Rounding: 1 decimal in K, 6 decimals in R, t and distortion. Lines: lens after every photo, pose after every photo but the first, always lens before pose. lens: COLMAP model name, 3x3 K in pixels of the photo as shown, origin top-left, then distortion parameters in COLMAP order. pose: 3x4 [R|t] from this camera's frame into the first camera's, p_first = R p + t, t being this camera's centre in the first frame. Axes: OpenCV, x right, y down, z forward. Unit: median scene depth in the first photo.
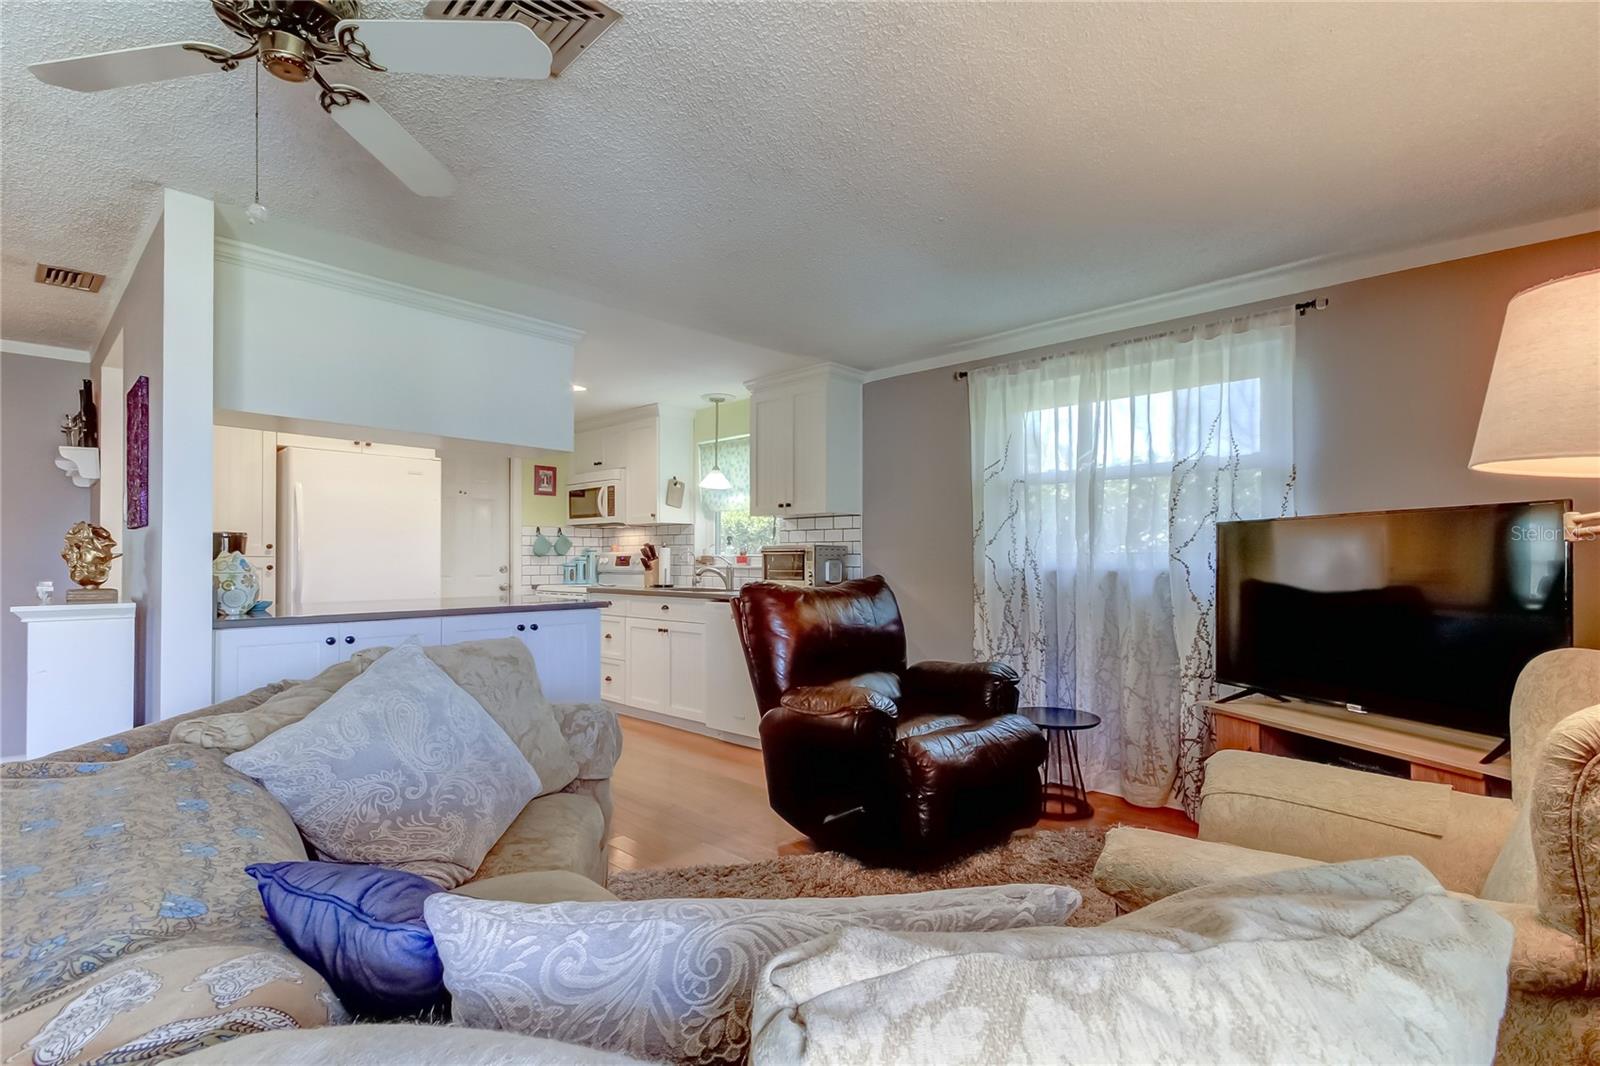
lens RADIAL K [[743.9, 0, 808.3], [0, 743.9, 539.2], [0, 0, 1]] dist [0.022854, -0.003564]
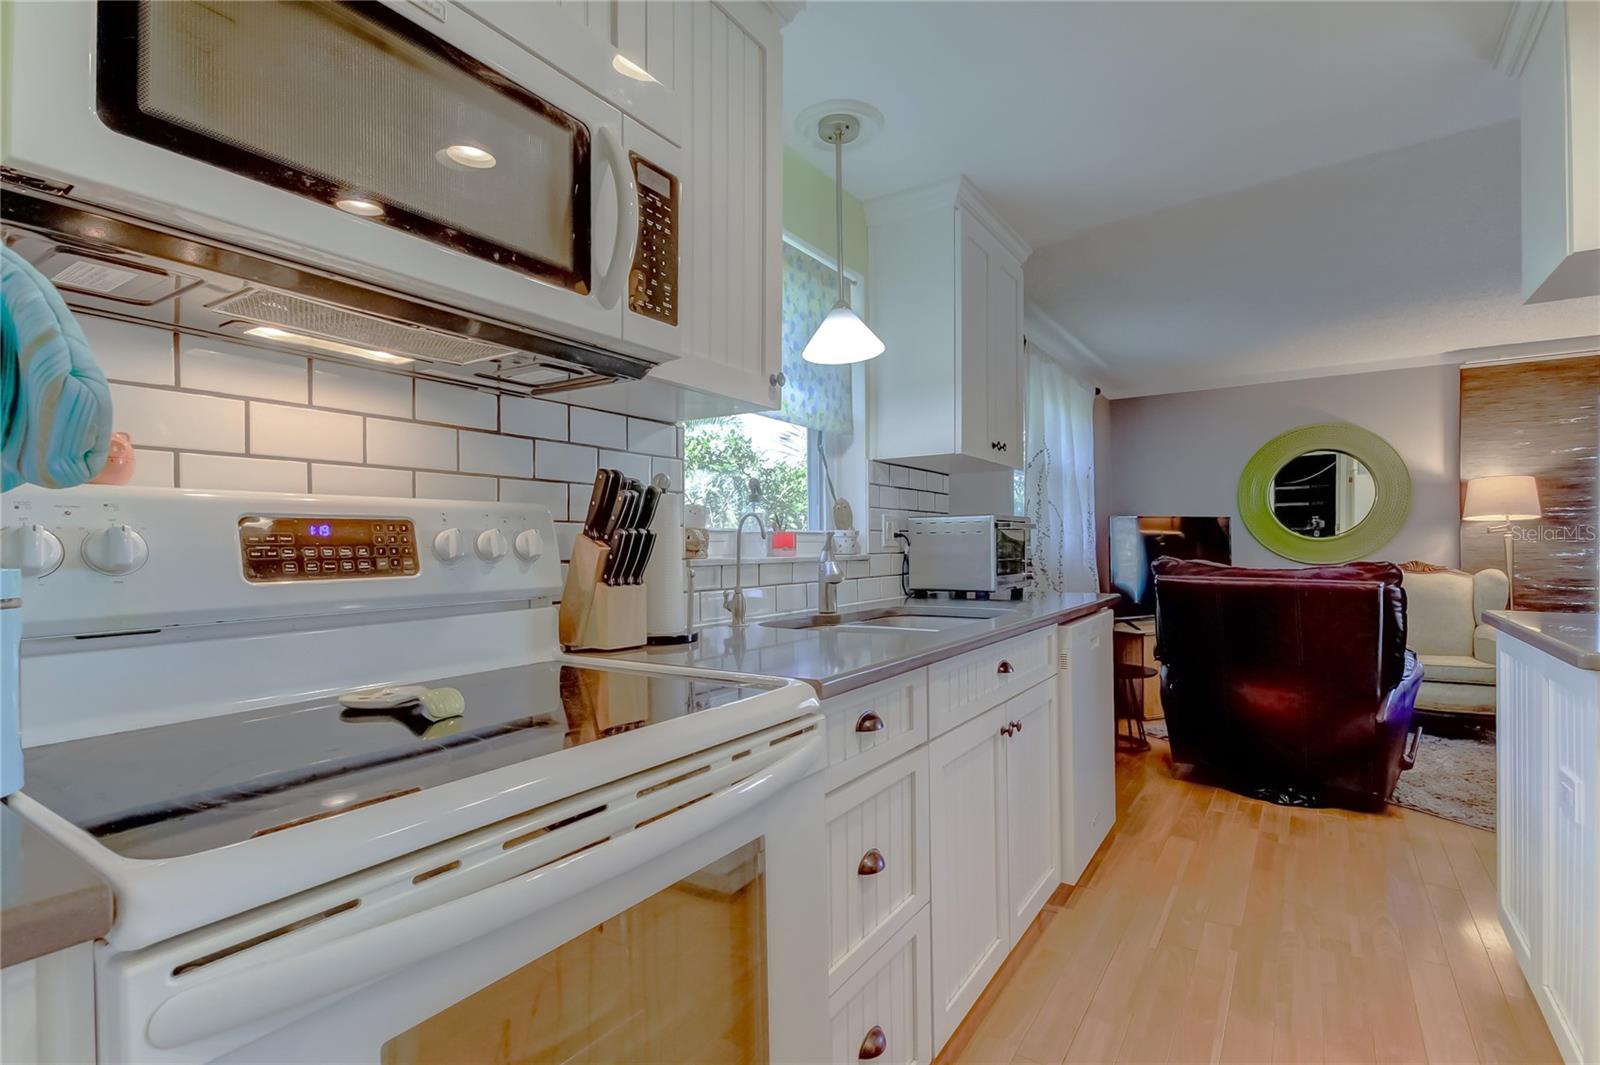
lens RADIAL K [[743.9, 0, 794.2], [0, 743.9, 545.9], [0, 0, 1]] dist [0.022854, -0.003564]
pose [[-0.150001, -0.001543, 0.988685, -0.471475], [-0.020472, 0.999789, -0.001546, 0.029397], [-0.988474, -0.020472, -0.150001, 1.007627]]
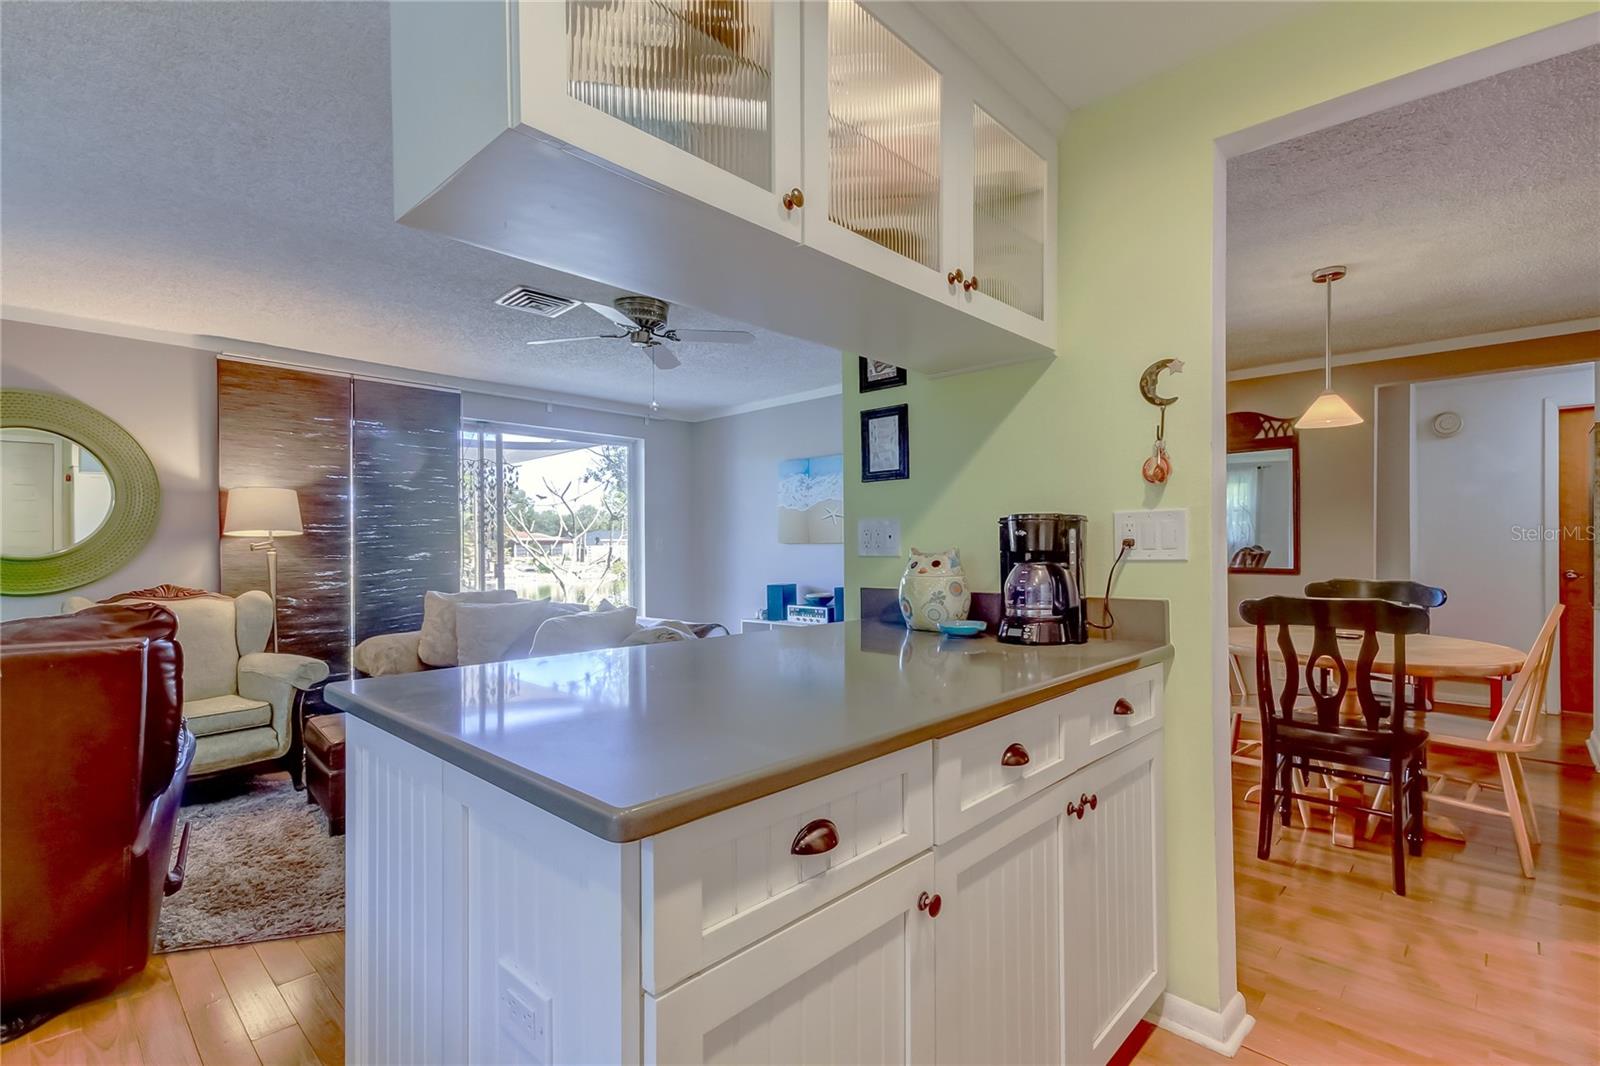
lens RADIAL K [[743.9, 0, 812.2], [0, 743.9, 548.1], [0, 0, 1]] dist [0.022854, -0.003564]
pose [[-0.999970, 0.006386, 0.004396, -0.323132], [0.006293, 0.999760, -0.020975, 0.015746], [-0.004528, -0.020947, -0.999770, 0.869193]]
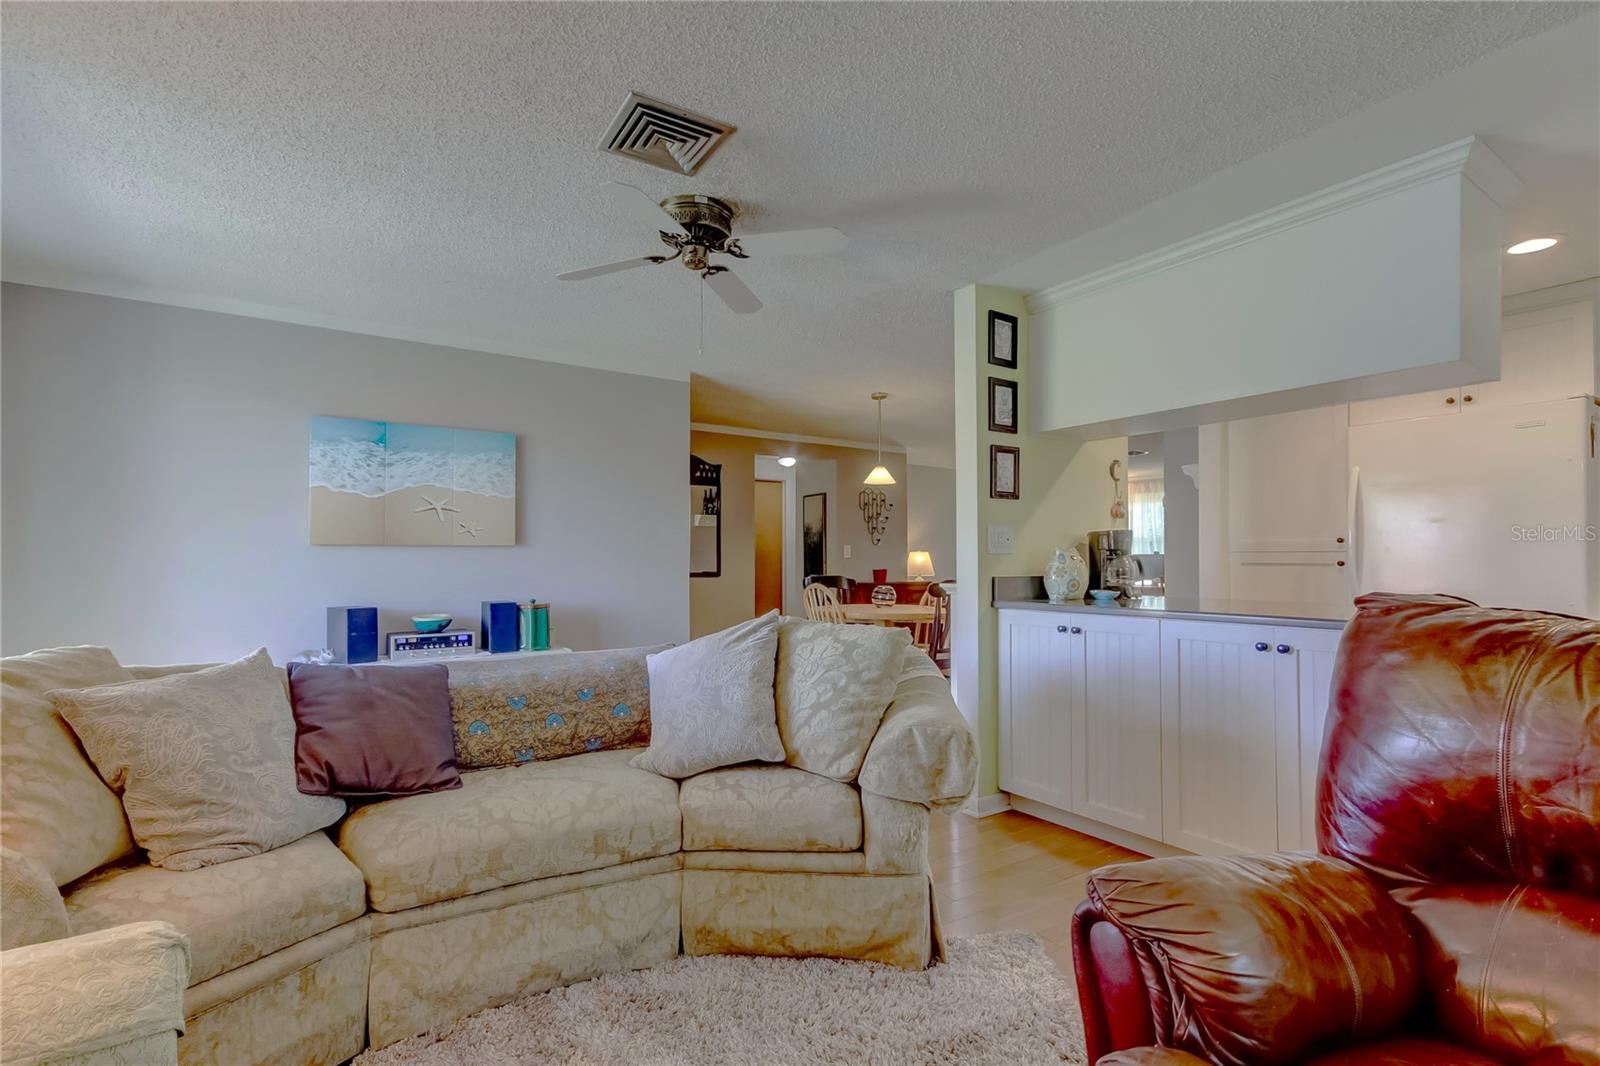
lens RADIAL K [[743.9, 0, 803.5], [0, 743.9, 551.7], [0, 0, 1]] dist [0.022854, -0.003564]
pose [[-0.213572, -0.012630, -0.976846, 0.237279], [0.027178, 0.999453, -0.018864, 0.017096], [0.976549, -0.030578, -0.213112, 0.420036]]
